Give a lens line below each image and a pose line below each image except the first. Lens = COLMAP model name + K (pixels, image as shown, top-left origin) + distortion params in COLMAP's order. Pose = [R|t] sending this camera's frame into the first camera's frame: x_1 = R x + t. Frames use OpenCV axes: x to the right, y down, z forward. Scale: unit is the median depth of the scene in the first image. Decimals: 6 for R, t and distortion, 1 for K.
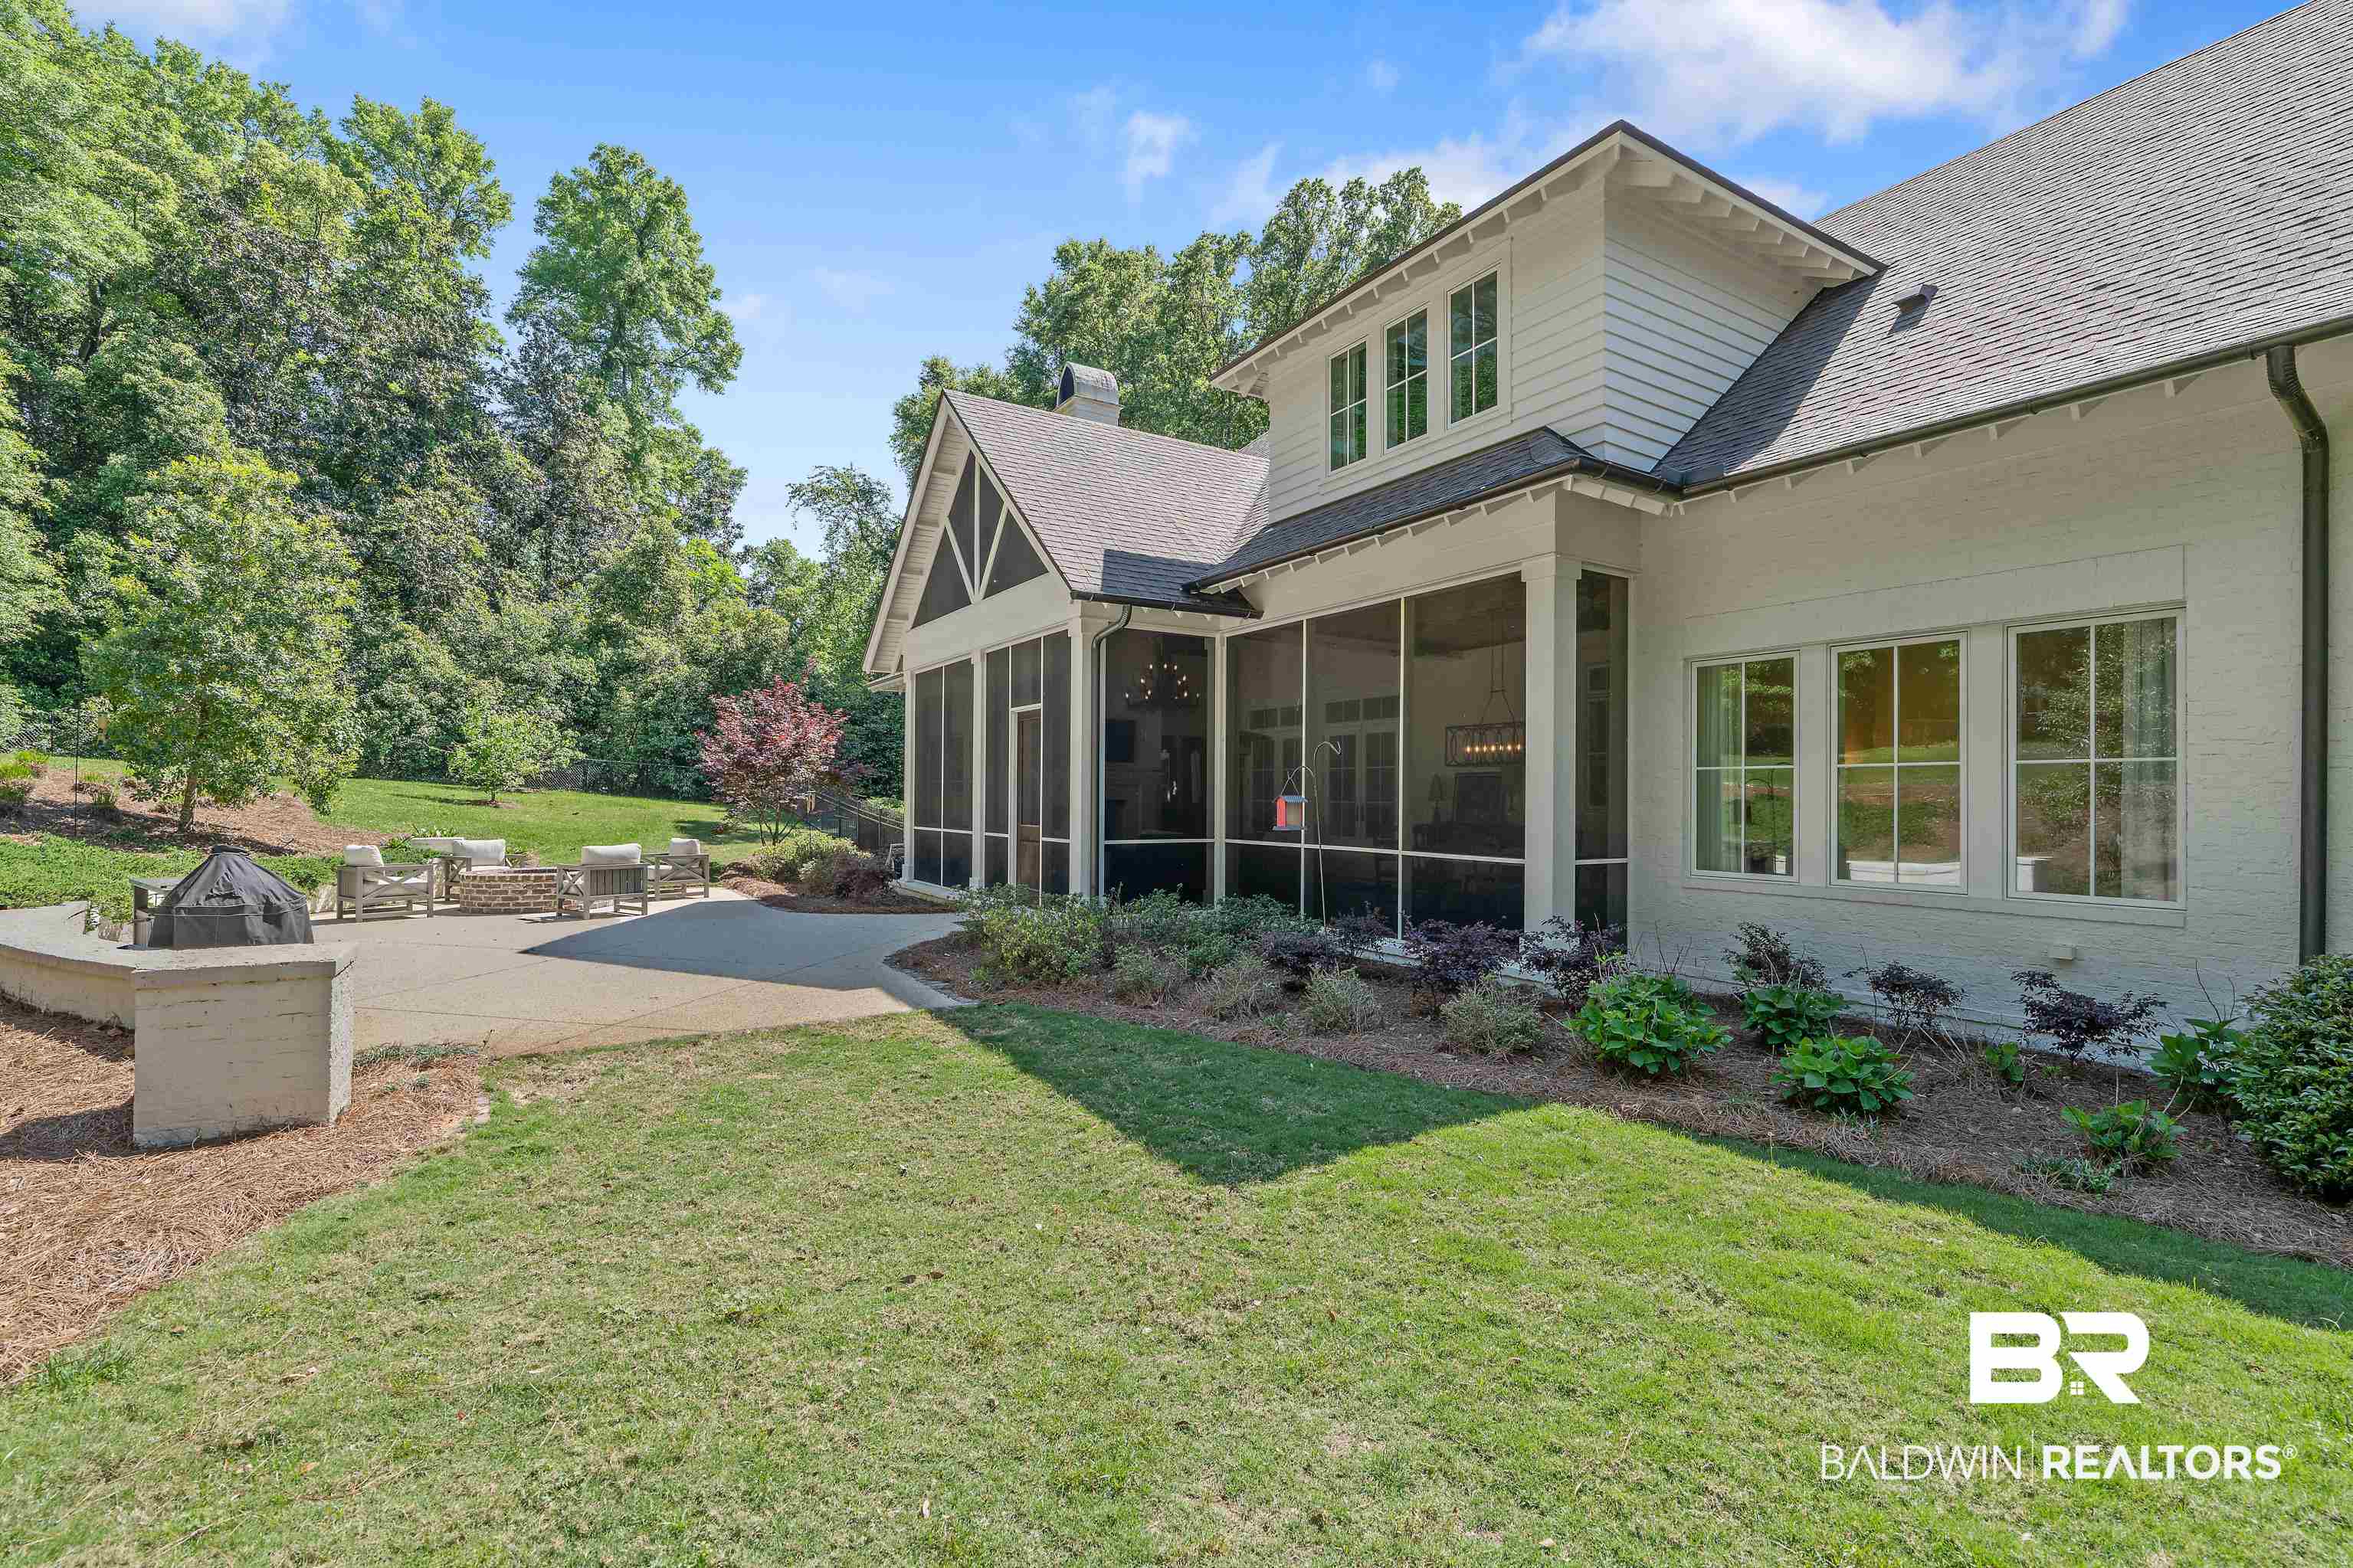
lens RADIAL K [[1054.5, 0, 1177.7], [0, 1054.5, 792.6], [0, 0, 1]] dist [-0.002757, 0.000213]
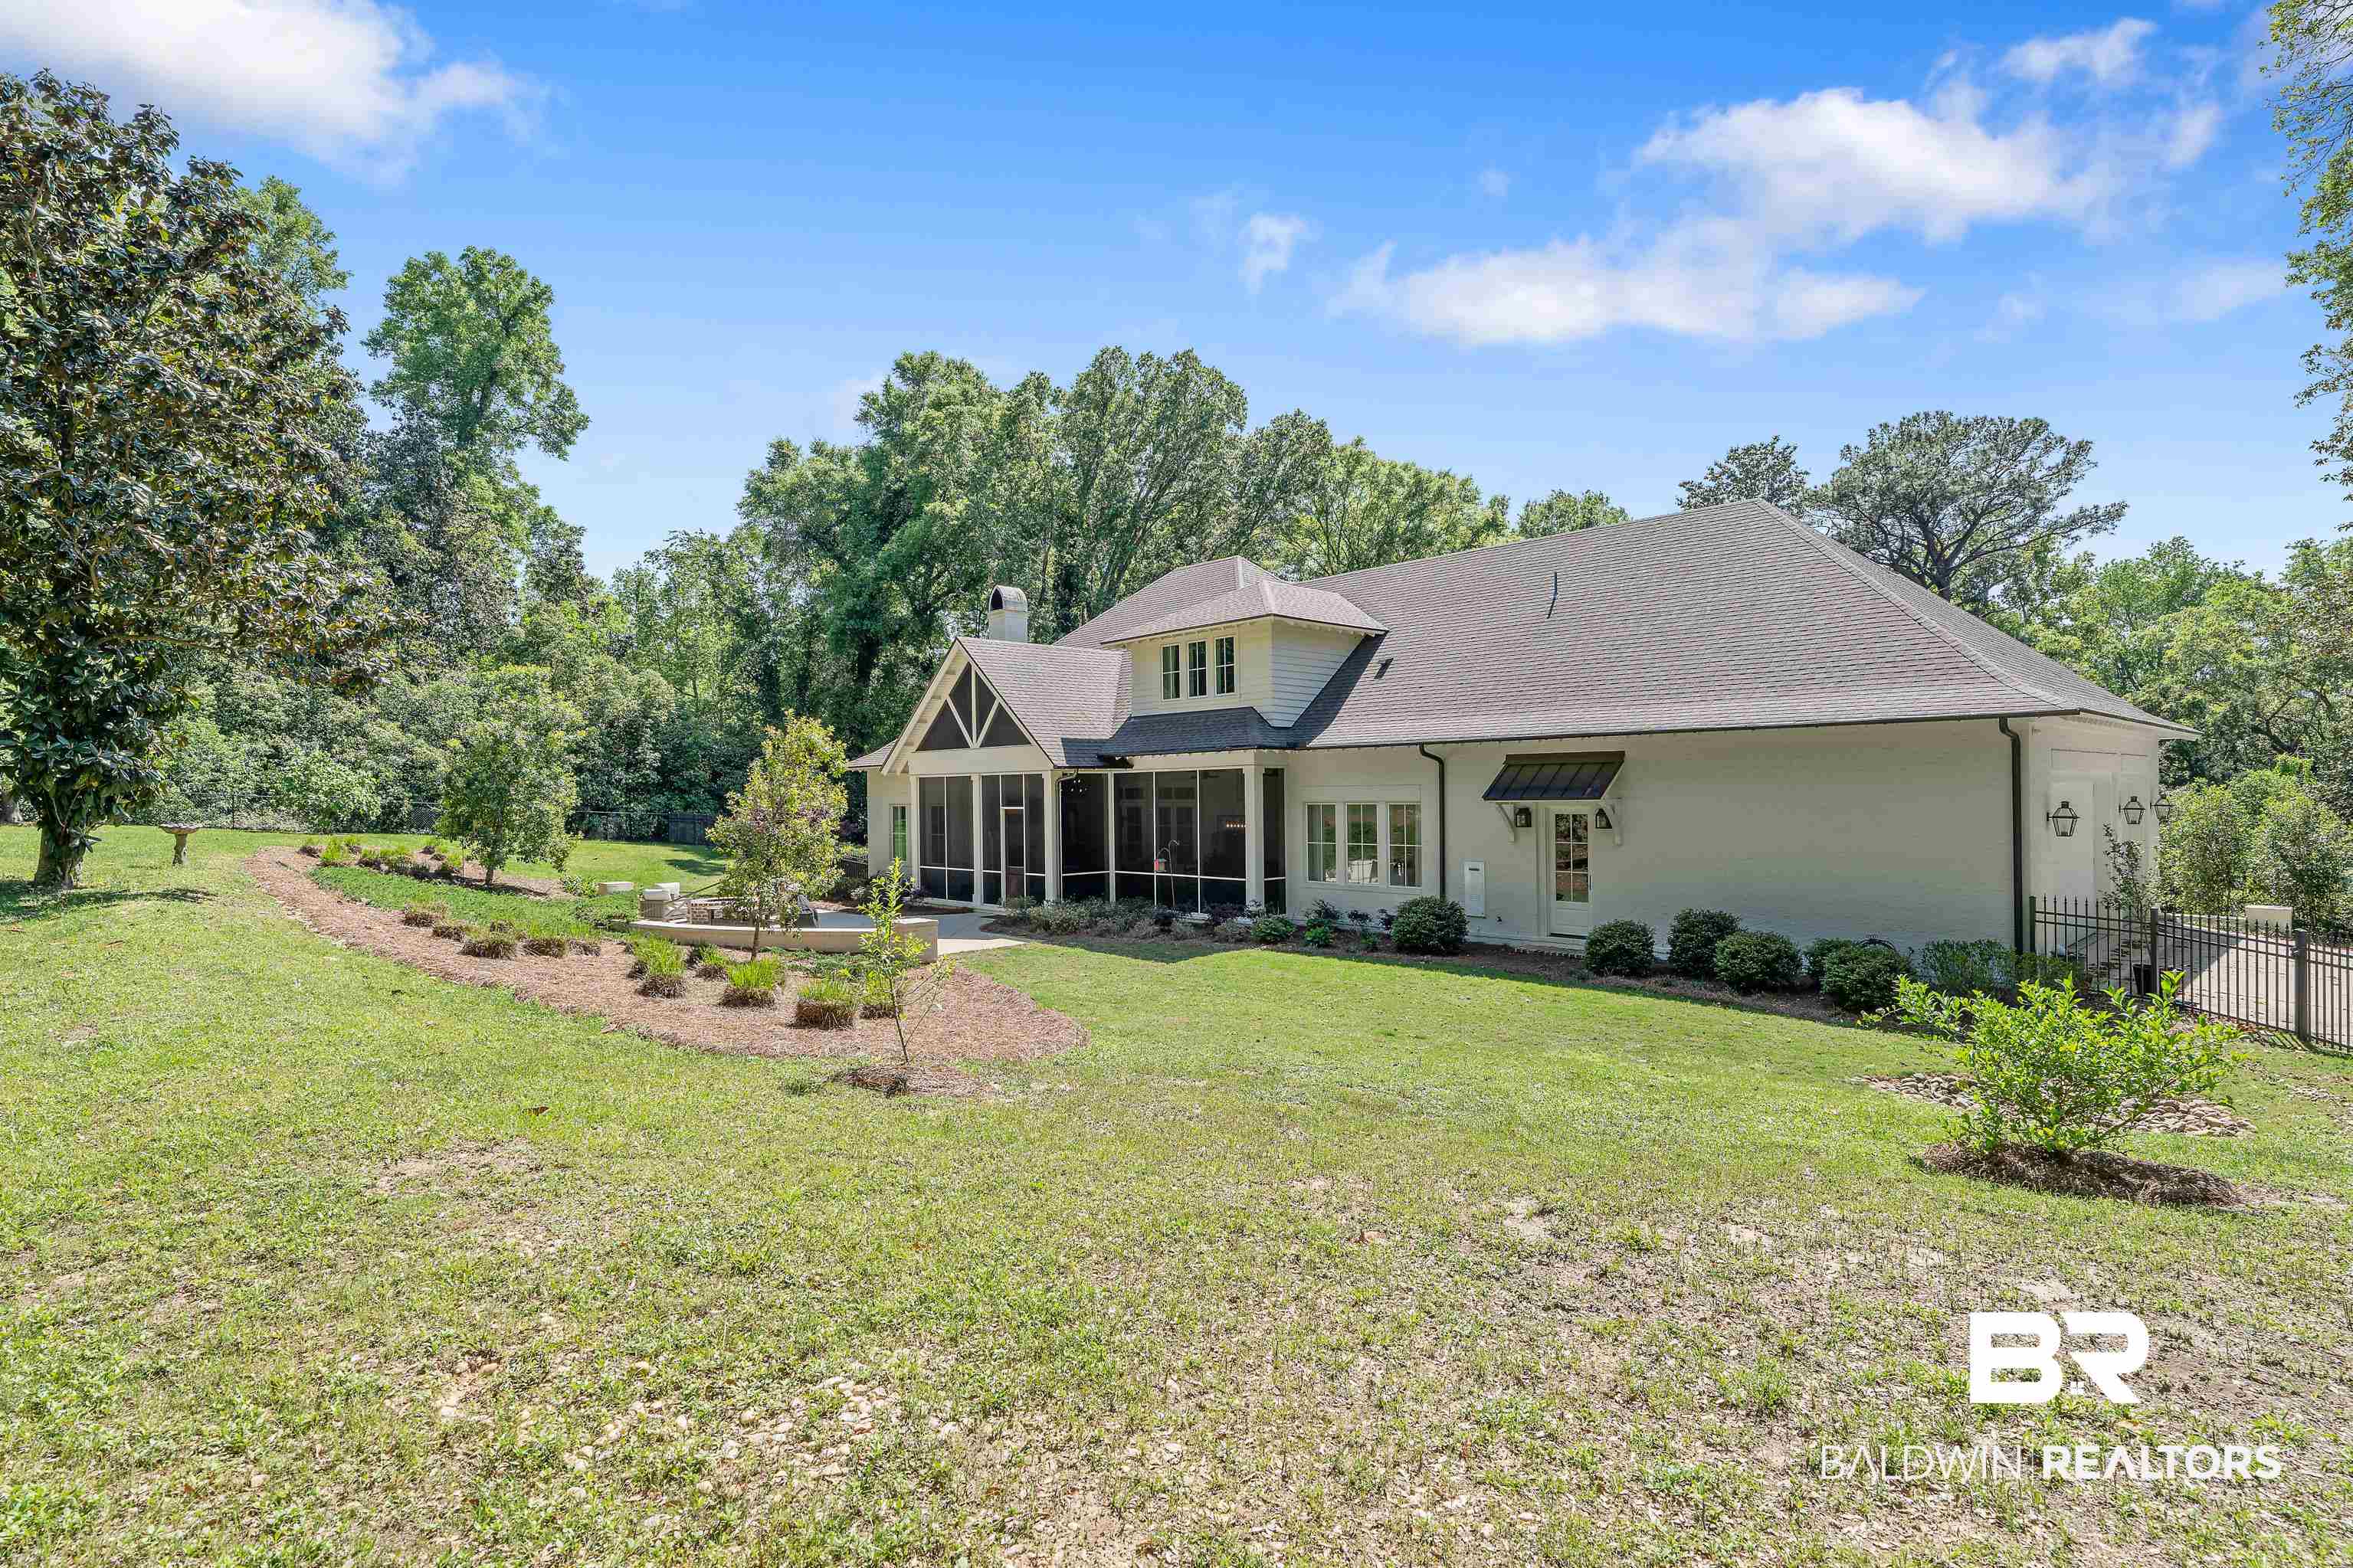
lens RADIAL K [[1143.0, 0, 1176.5], [0, 1143.0, 784.0], [0, 0, 1]] dist [-0.001640, -0.000011]
pose [[0.978686, -0.013904, 0.204892, -0.304079], [0.016372, 0.999812, -0.010357, -0.105652], [-0.204710, 0.013491, 0.978730, -1.268435]]
